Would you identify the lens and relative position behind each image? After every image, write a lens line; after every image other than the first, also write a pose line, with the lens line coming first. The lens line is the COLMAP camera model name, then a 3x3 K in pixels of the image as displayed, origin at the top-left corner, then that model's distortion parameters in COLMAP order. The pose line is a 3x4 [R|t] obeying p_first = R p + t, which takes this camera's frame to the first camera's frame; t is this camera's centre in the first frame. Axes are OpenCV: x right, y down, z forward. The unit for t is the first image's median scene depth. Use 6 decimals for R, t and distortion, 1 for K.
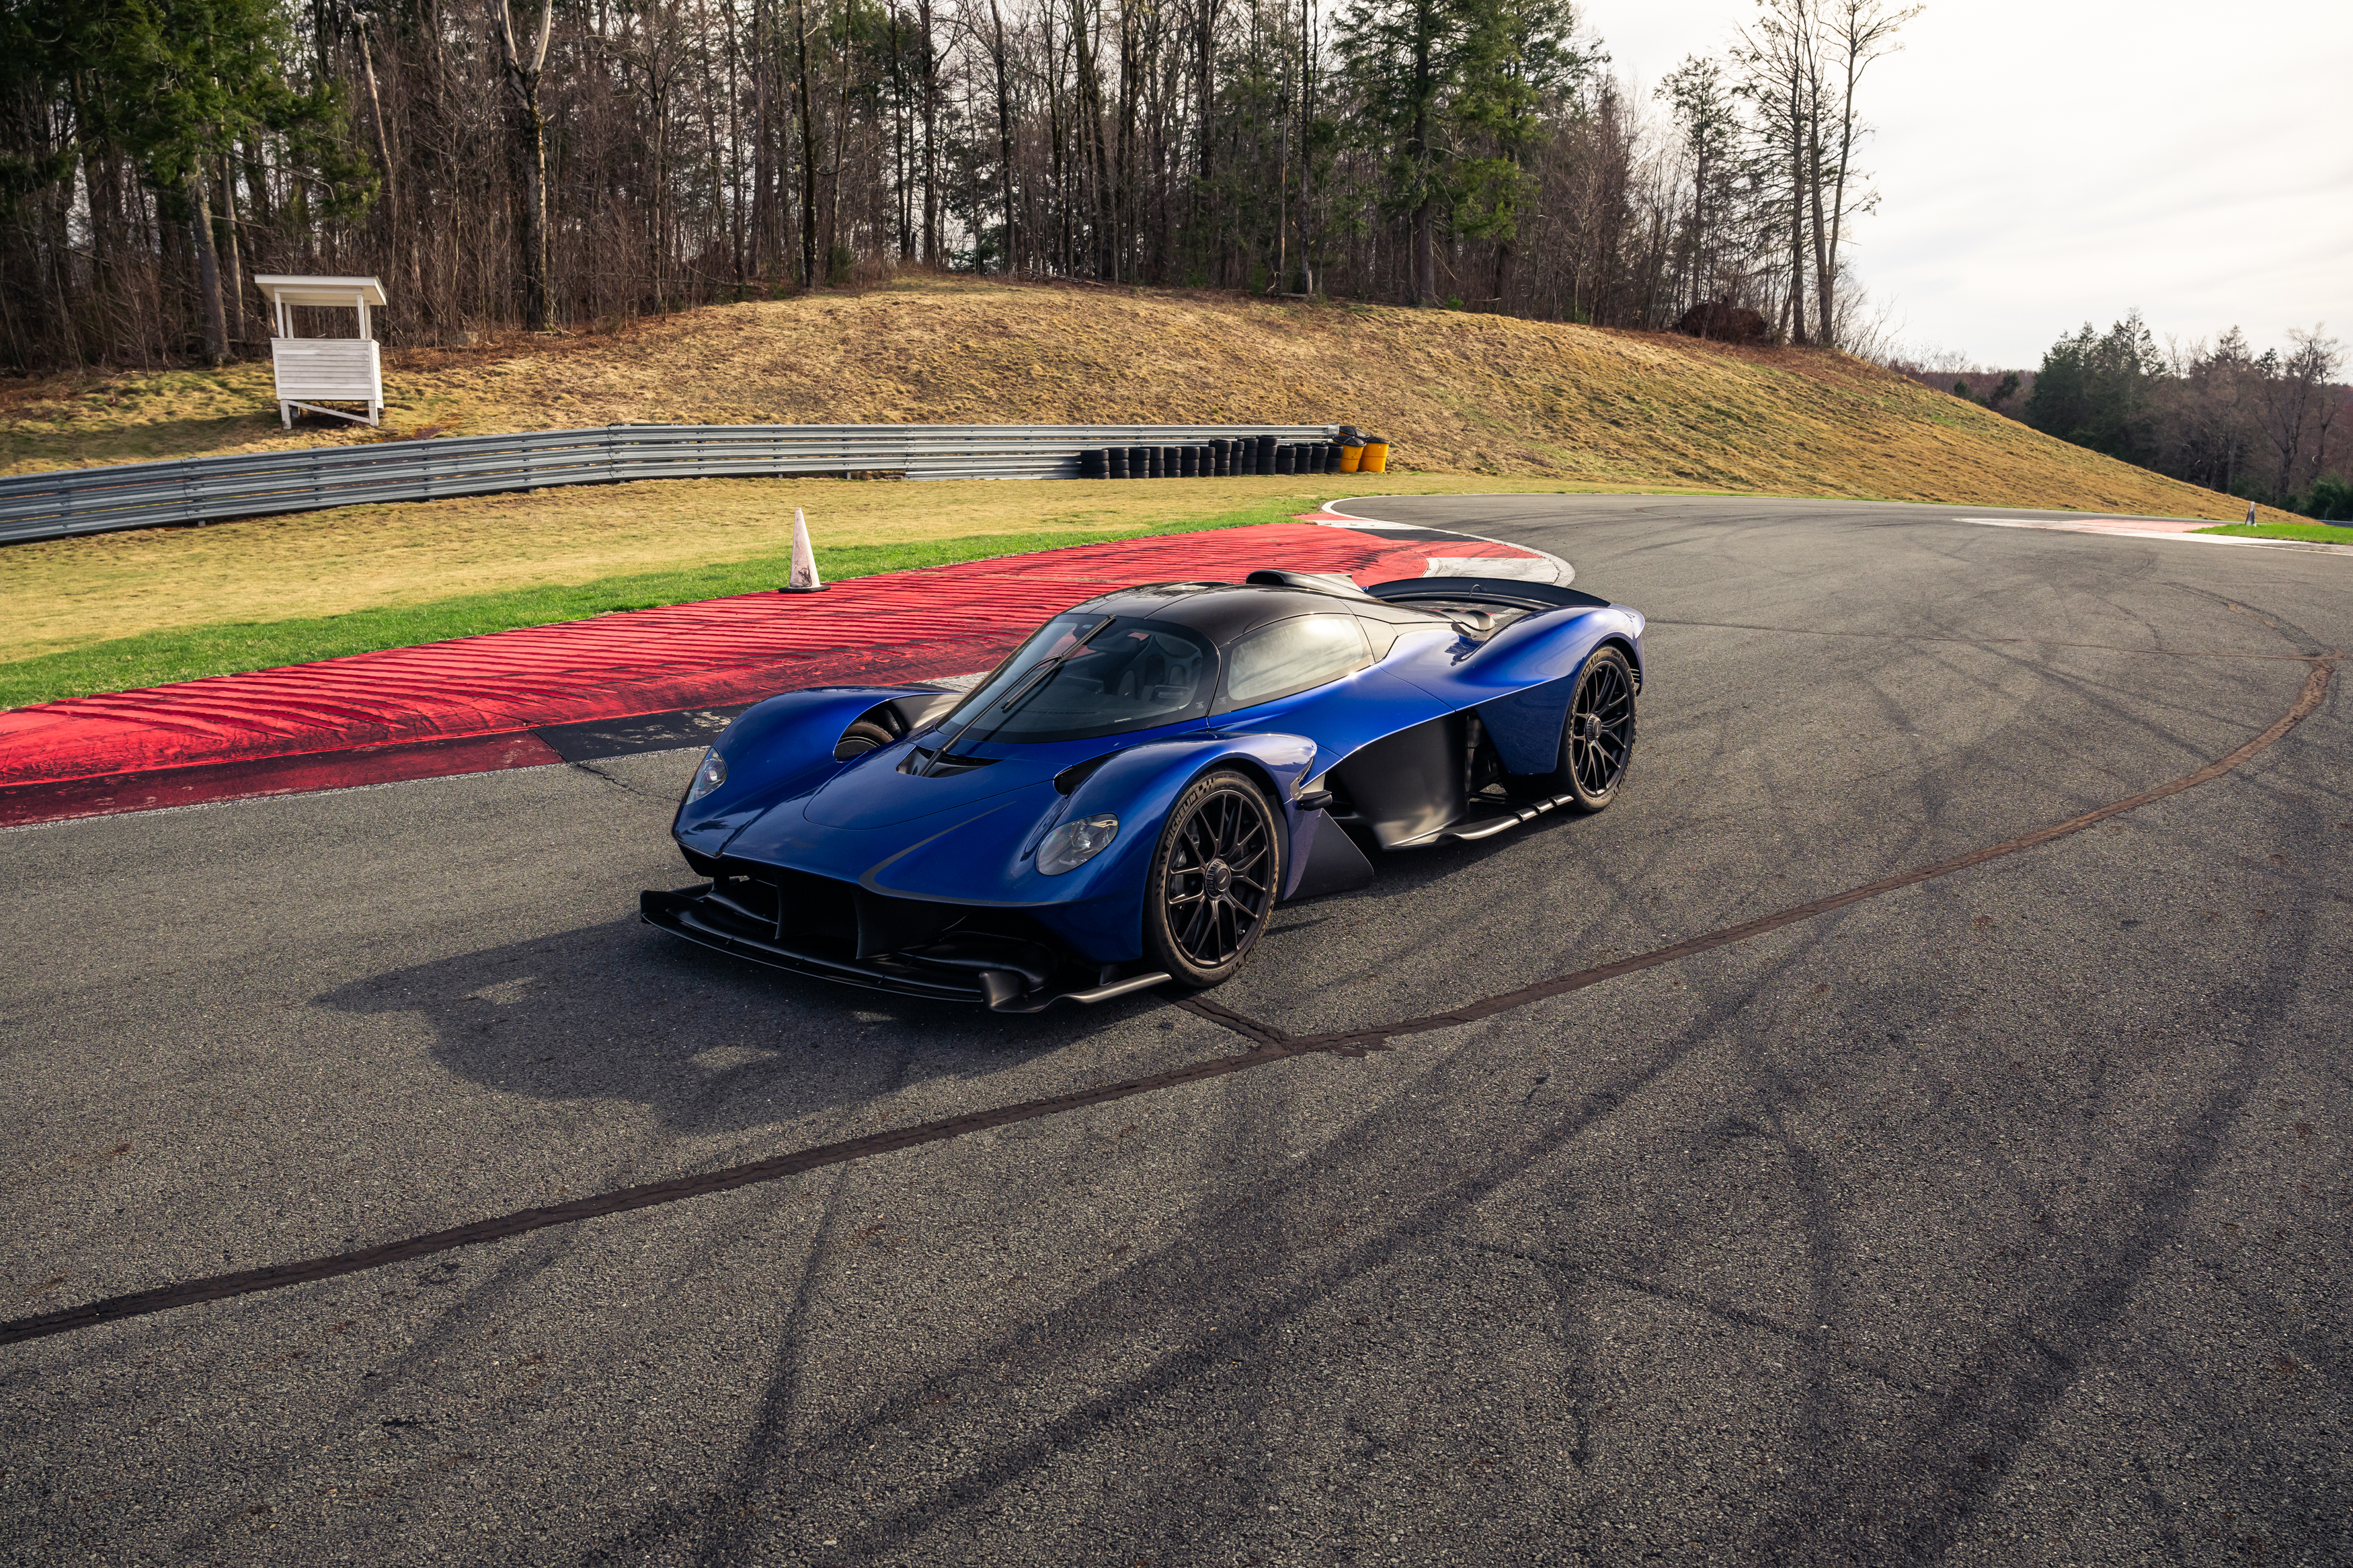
lens RADIAL K [[1952.8, 0, 1176.5], [0, 1952.8, 784.0], [0, 0, 1]] dist [-0.006278, 0.006910]
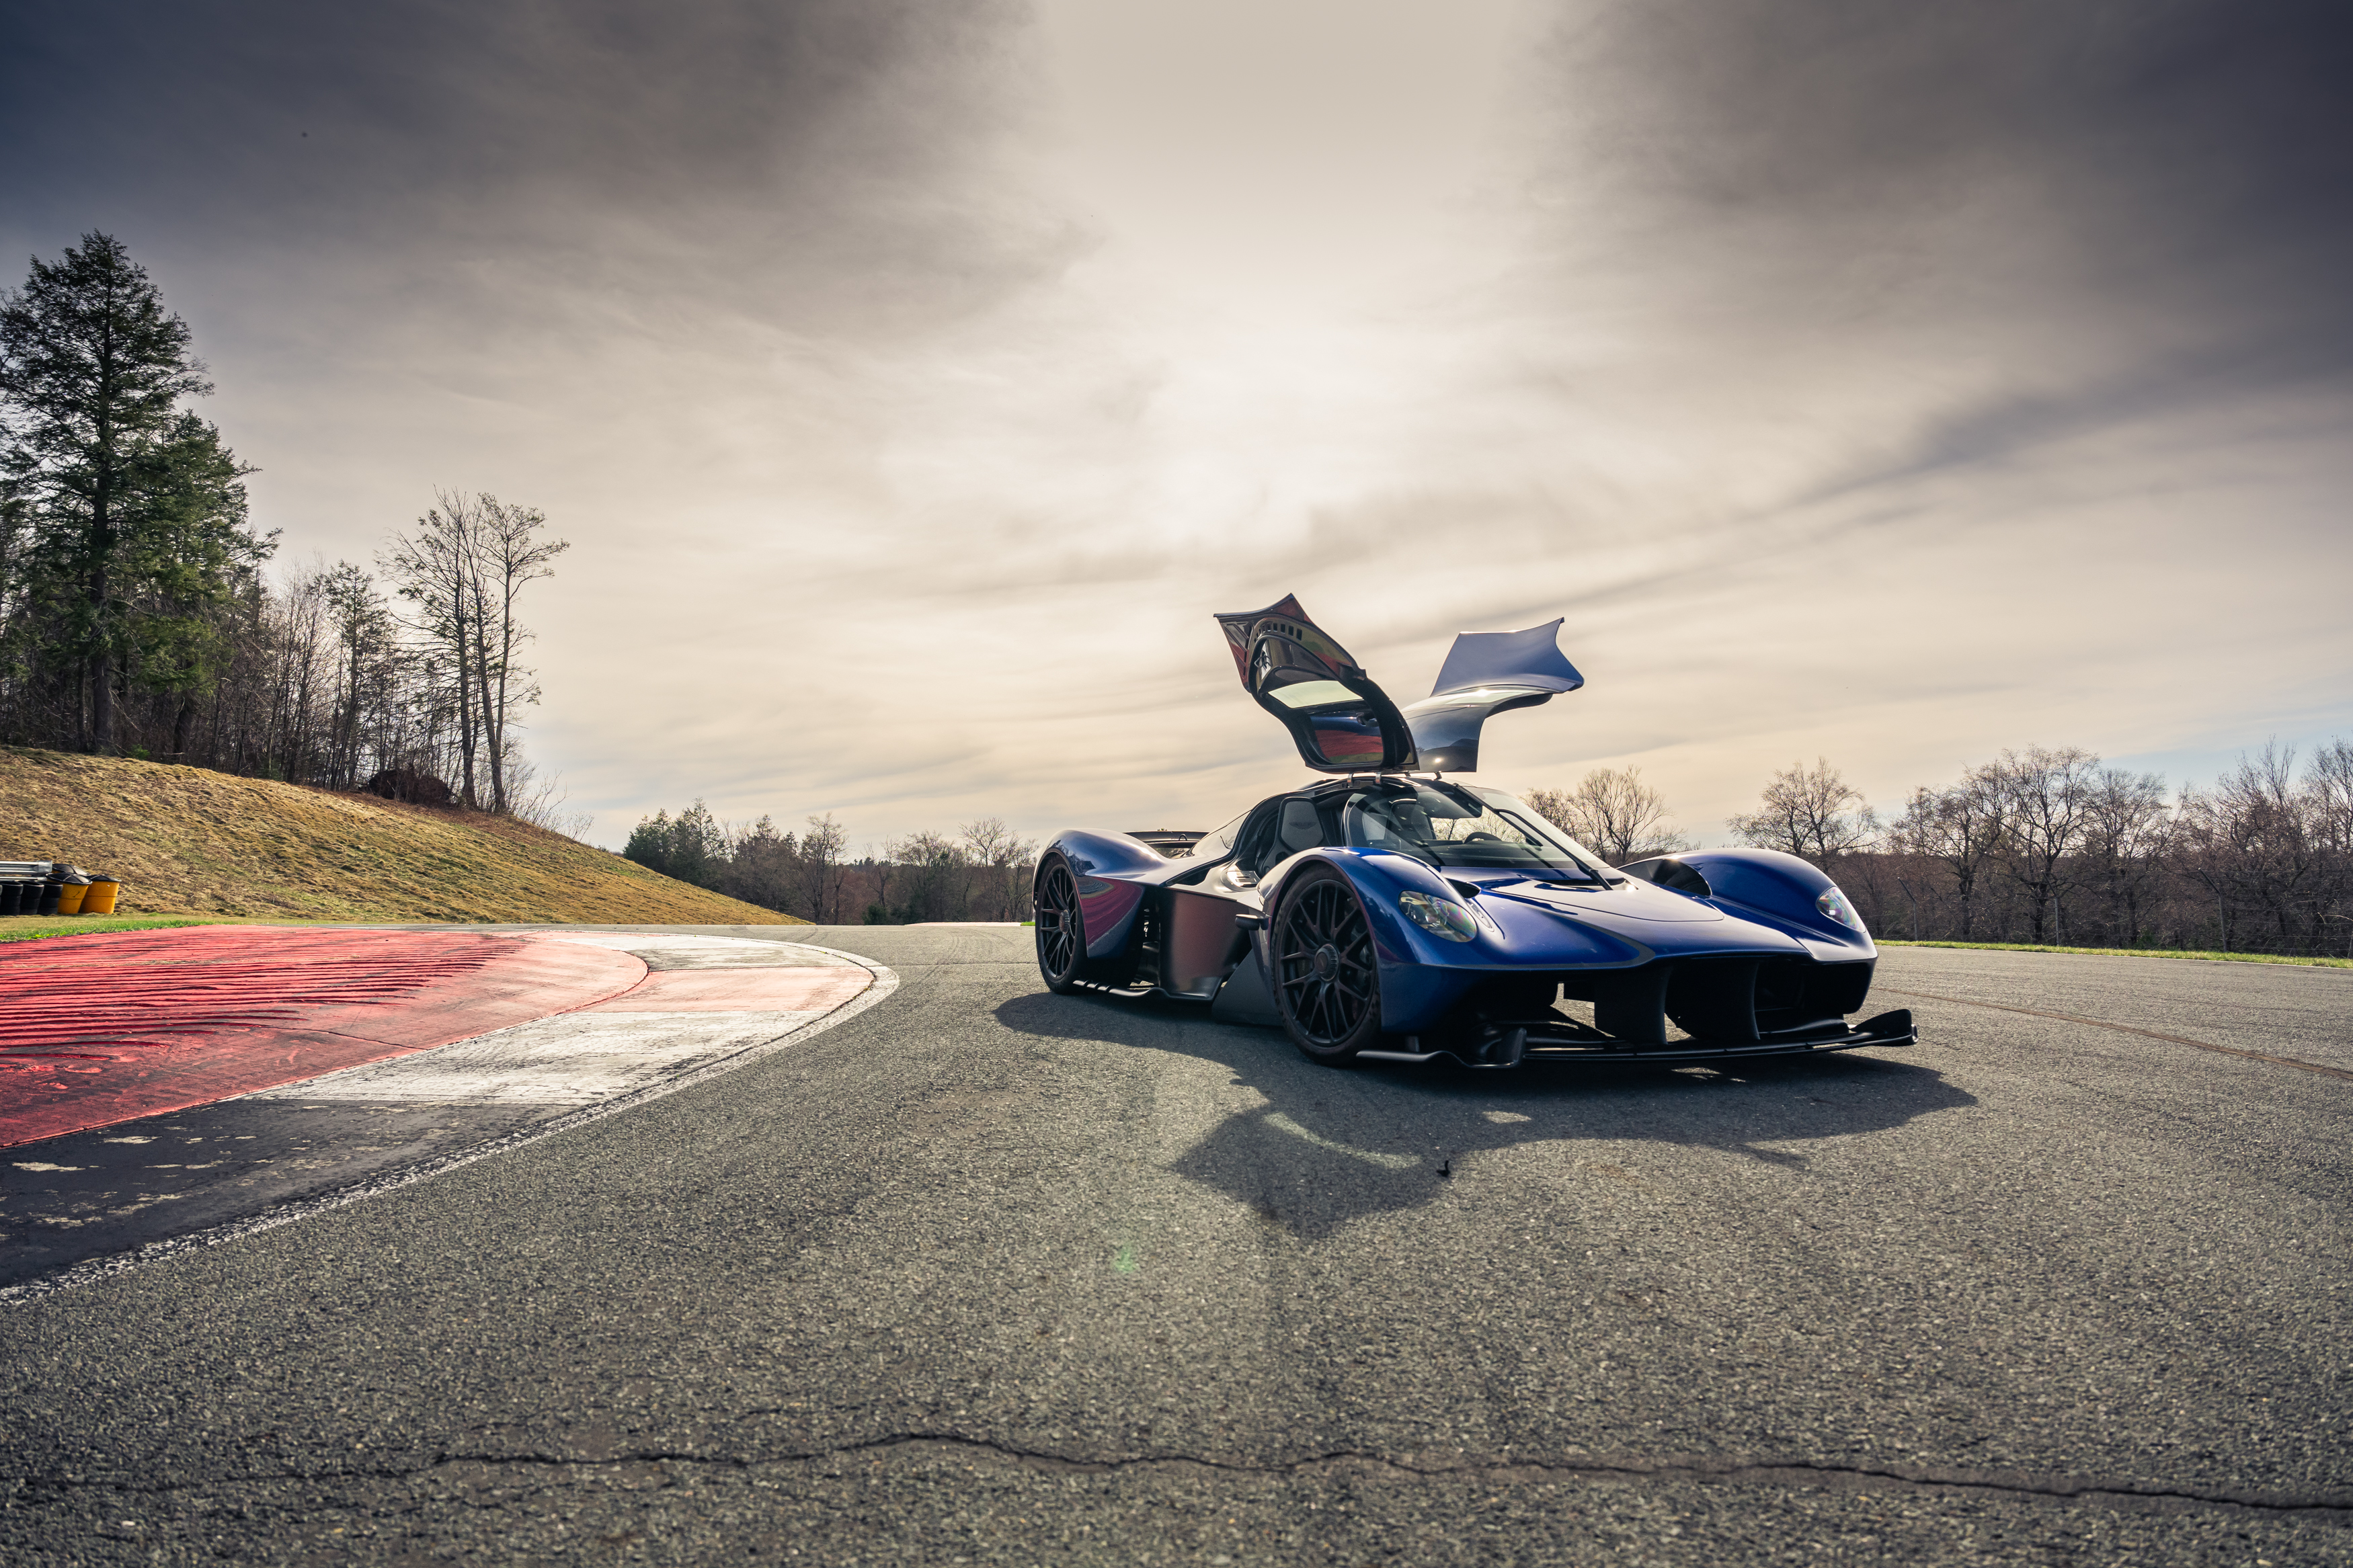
lens RADIAL K [[1583.8, 0, 1176.5], [0, 1583.8, 784.0], [0, 0, 1]] dist [0.003547, -0.000800]
pose [[0.713261, 0.040009, 0.699755, -0.043944], [0.138102, 0.970776, -0.196272, -0.004441], [-0.687158, 0.236630, 0.686892, 0.107792]]
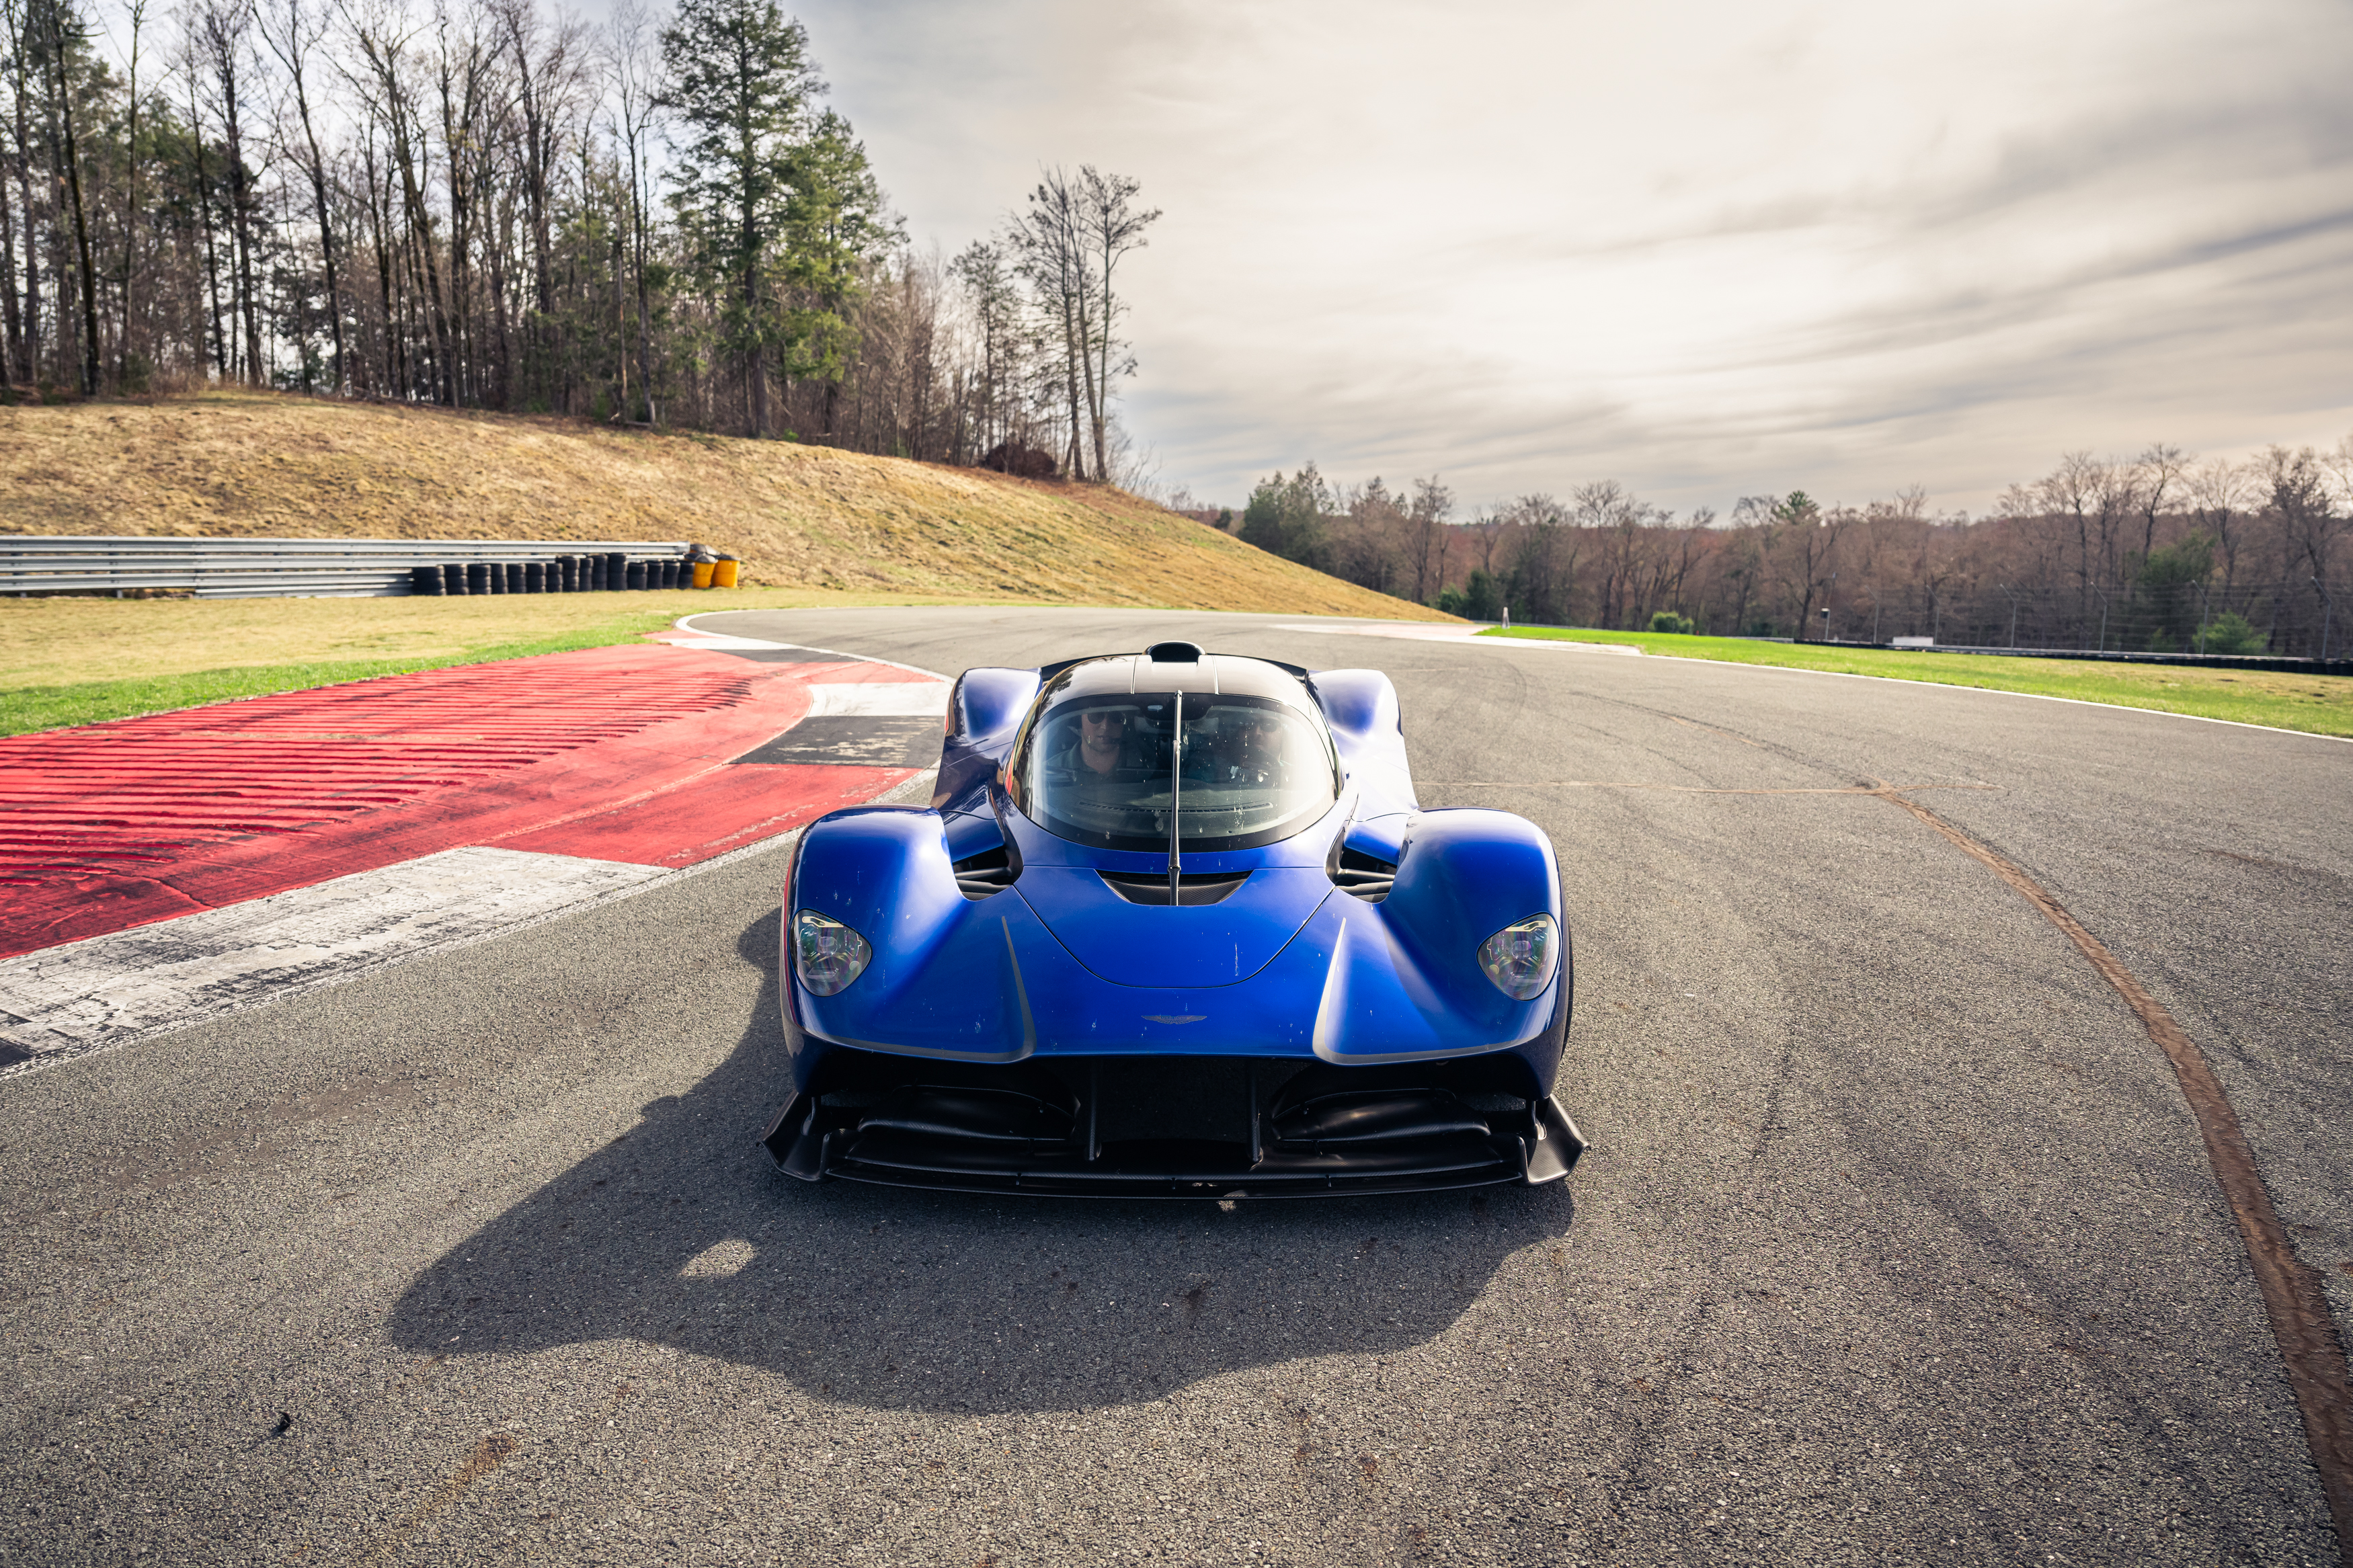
lens RADIAL K [[1583.8, 0, 1176.5], [0, 1583.8, 784.0], [0, 0, 1]] dist [0.003547, -0.000800]
pose [[0.929488, -0.050844, 0.365330, 0.006939], [0.063549, 0.997718, -0.022828, -0.014276], [-0.363336, 0.044435, 0.930598, 0.090892]]
